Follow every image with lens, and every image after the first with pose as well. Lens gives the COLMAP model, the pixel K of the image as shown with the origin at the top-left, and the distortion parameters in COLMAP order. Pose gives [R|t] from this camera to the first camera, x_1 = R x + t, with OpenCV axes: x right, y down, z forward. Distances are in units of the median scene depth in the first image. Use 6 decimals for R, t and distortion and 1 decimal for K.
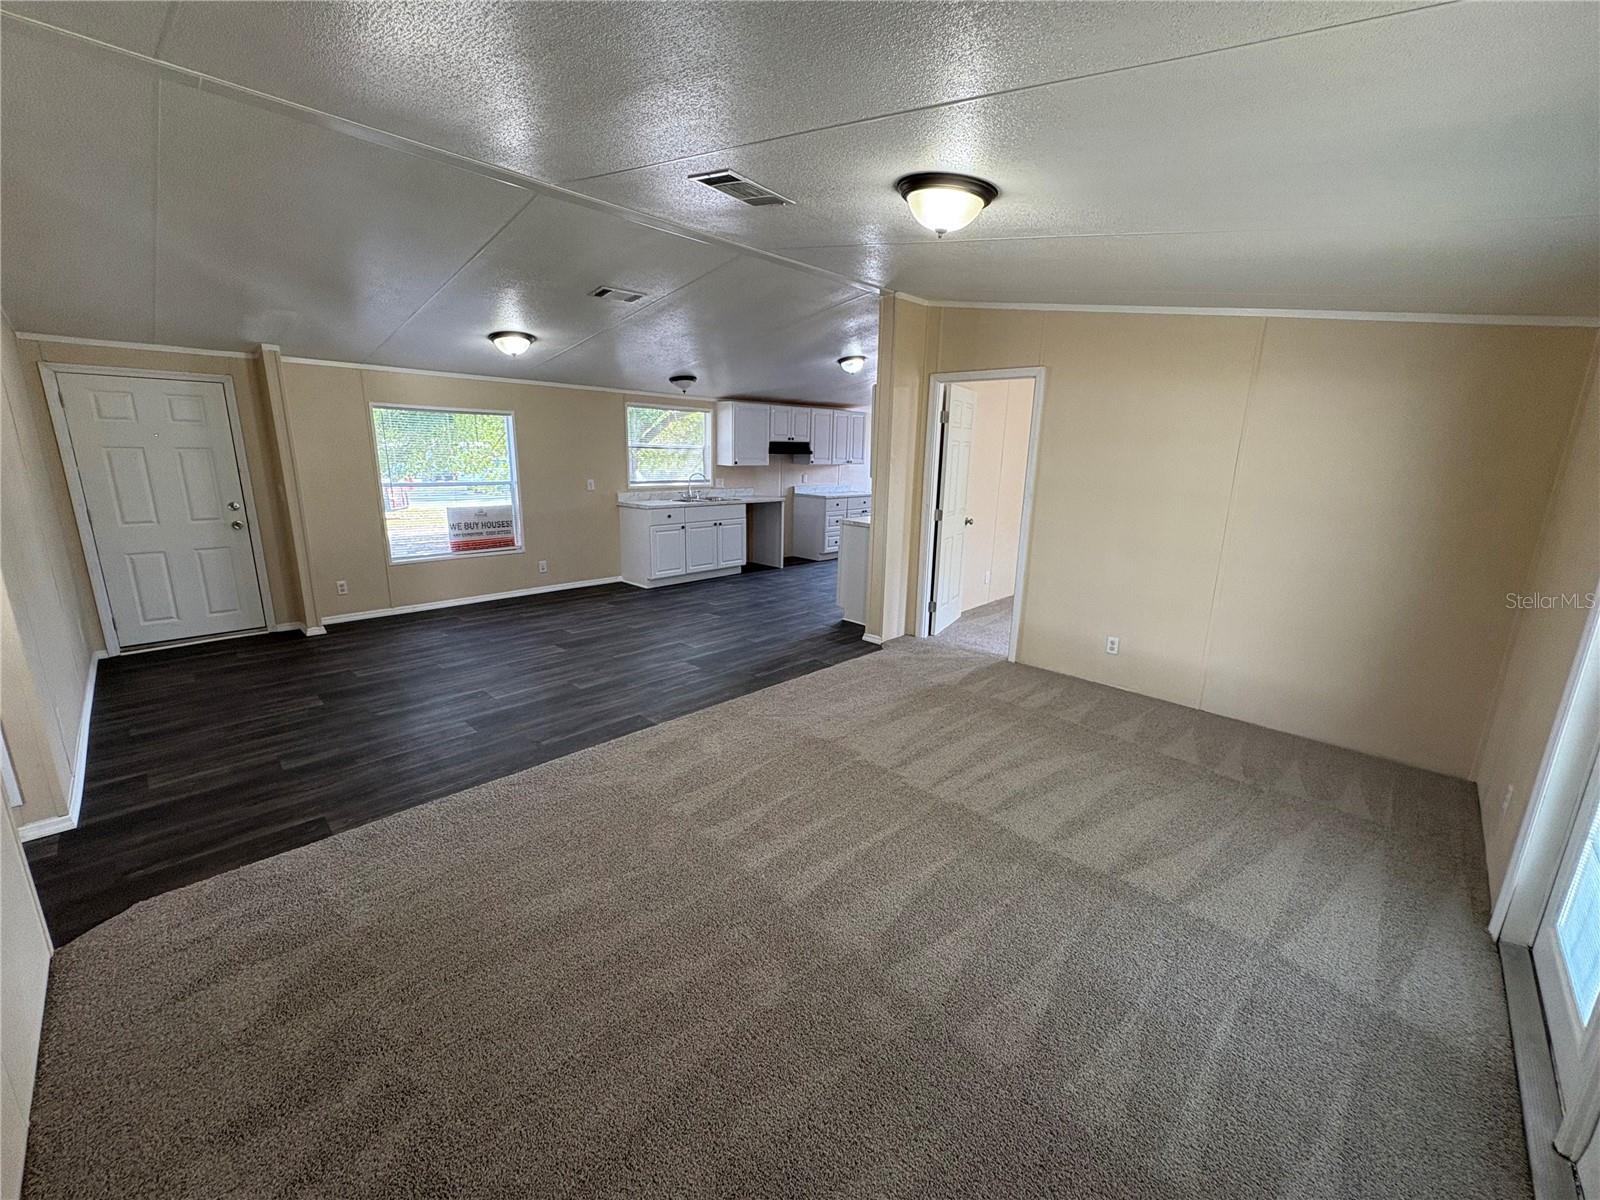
lens RADIAL K [[638.3, 0, 797.0], [0, 638.3, 601.5], [0, 0, 1]] dist [-0.001449, 0.000289]
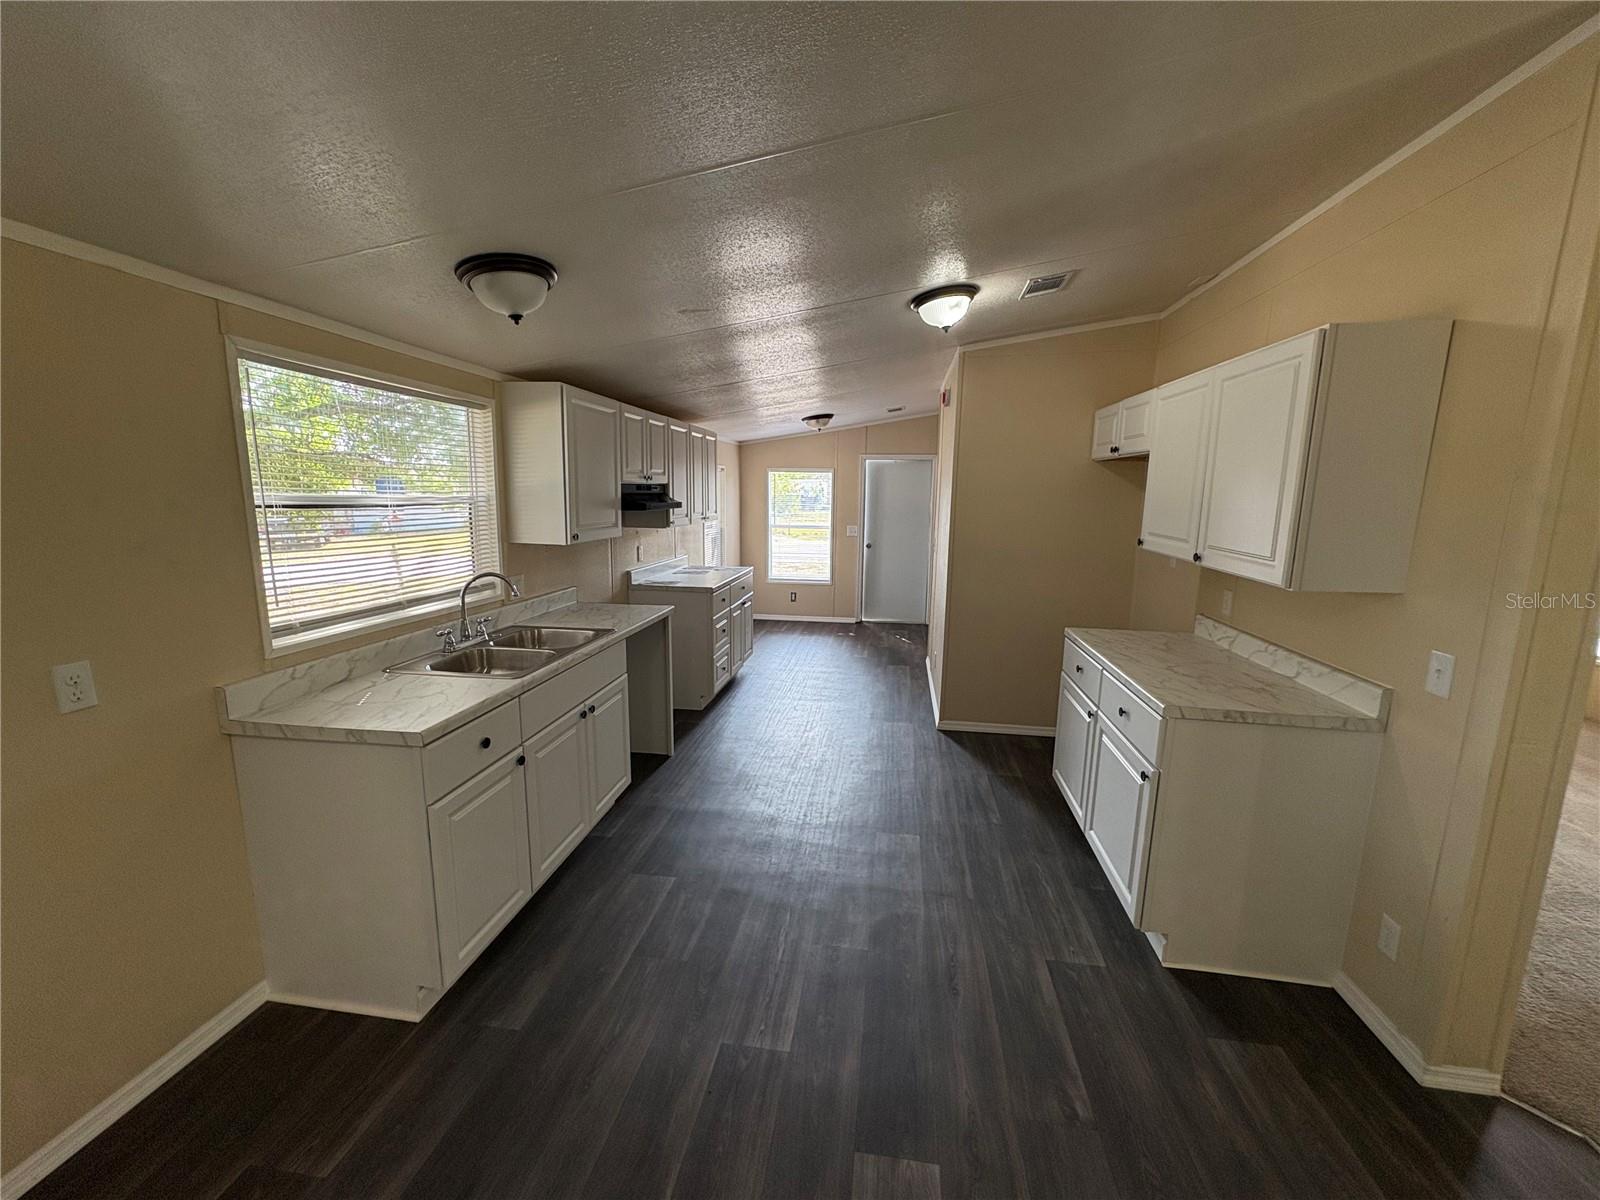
lens RADIAL K [[638.3, 0, 803.6], [0, 638.3, 597.5], [0, 0, 1]] dist [-0.001449, 0.000289]
pose [[0.810366, -0.103821, 0.576653, -0.213657], [0.137908, 0.990324, -0.015502, -0.153189], [-0.569463, 0.092087, 0.816842, 0.593360]]
